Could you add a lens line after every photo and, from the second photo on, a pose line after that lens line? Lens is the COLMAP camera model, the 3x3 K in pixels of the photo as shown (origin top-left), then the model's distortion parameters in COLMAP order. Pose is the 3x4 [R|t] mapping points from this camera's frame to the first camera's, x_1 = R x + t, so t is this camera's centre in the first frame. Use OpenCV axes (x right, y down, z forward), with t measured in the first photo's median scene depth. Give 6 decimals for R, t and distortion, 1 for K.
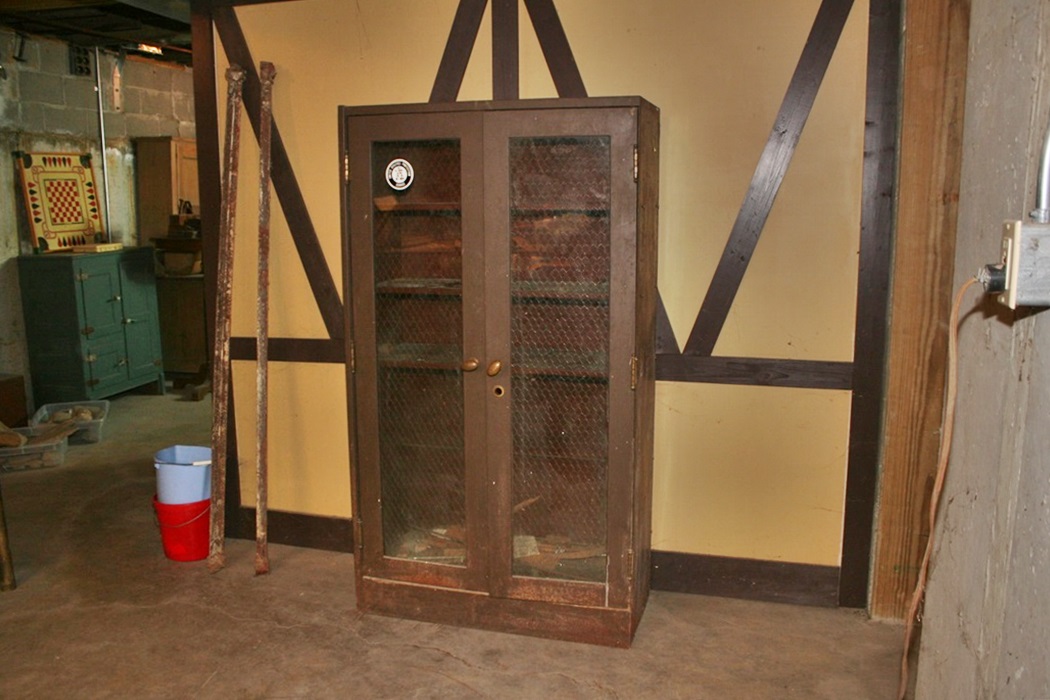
lens RADIAL K [[858.2, 0, 525.0], [0, 858.2, 350.0], [0, 0, 1]] dist [-0.173156, 0.142726]
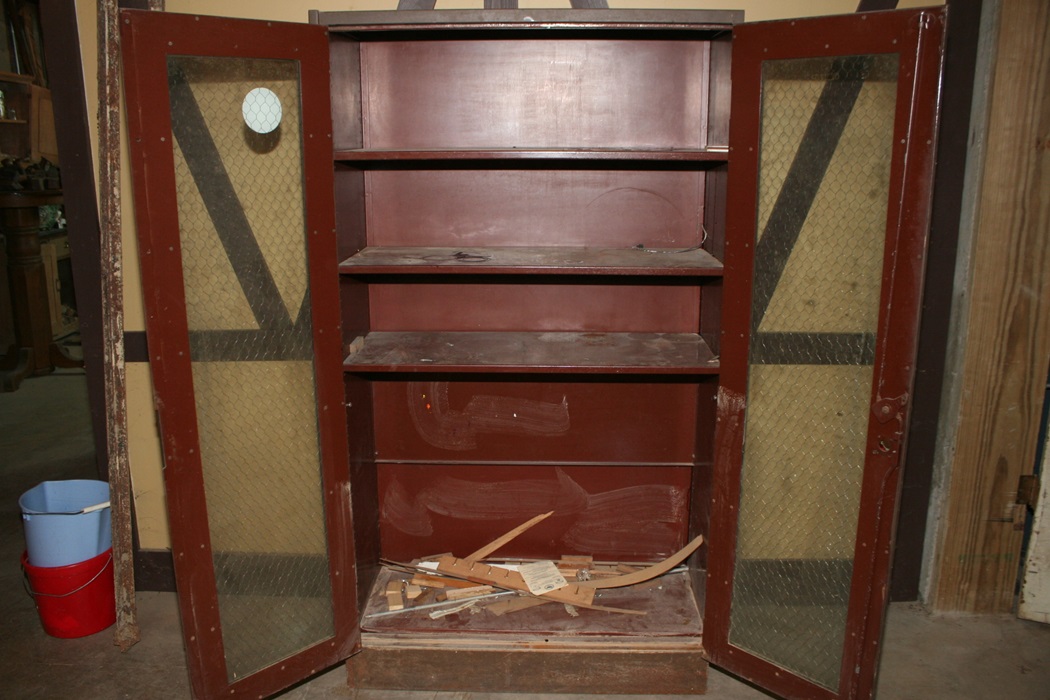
lens RADIAL K [[858.2, 0, 525.0], [0, 858.2, 350.0], [0, 0, 1]] dist [-0.173156, 0.142726]
pose [[0.970905, -0.057575, 0.232441, -0.211740], [0.040537, 0.996174, 0.077423, -0.052390], [-0.236009, -0.065748, 0.969524, 0.254751]]
